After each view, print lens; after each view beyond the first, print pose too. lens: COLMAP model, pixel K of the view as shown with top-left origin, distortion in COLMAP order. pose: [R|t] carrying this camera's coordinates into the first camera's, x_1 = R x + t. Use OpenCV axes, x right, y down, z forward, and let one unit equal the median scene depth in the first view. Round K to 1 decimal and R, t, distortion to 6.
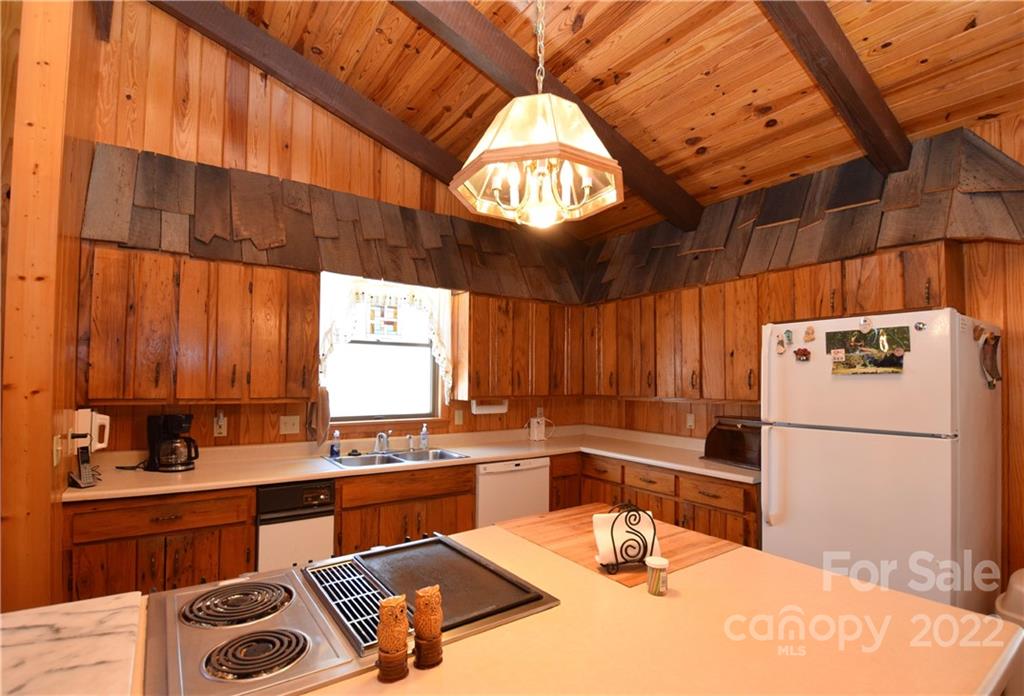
lens RADIAL K [[482.5, 0, 507.8], [0, 482.5, 372.9], [0, 0, 1]] dist [-0.006895, -0.004471]
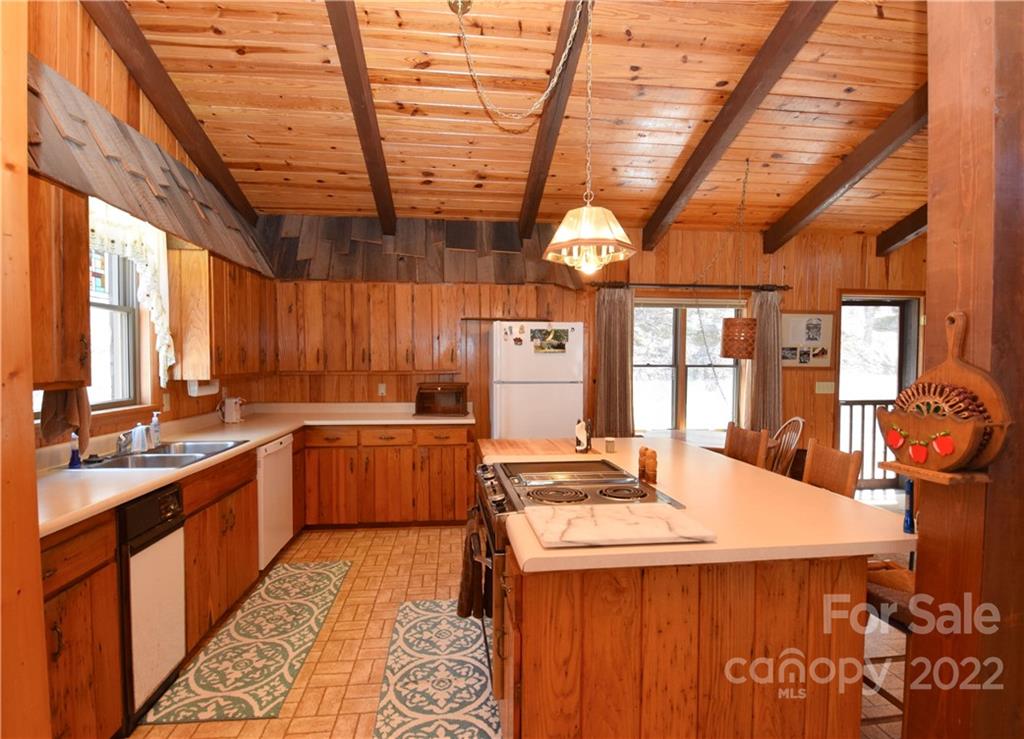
lens RADIAL K [[502.0, 0, 504.5], [0, 502.0, 380.1], [0, 0, 1]] dist [-0.000628, -0.000779]
pose [[0.482114, -0.040059, 0.875192, -0.674617], [-0.012872, 0.998522, 0.052795, 0.004795], [-0.876014, -0.036719, 0.480886, 0.122764]]
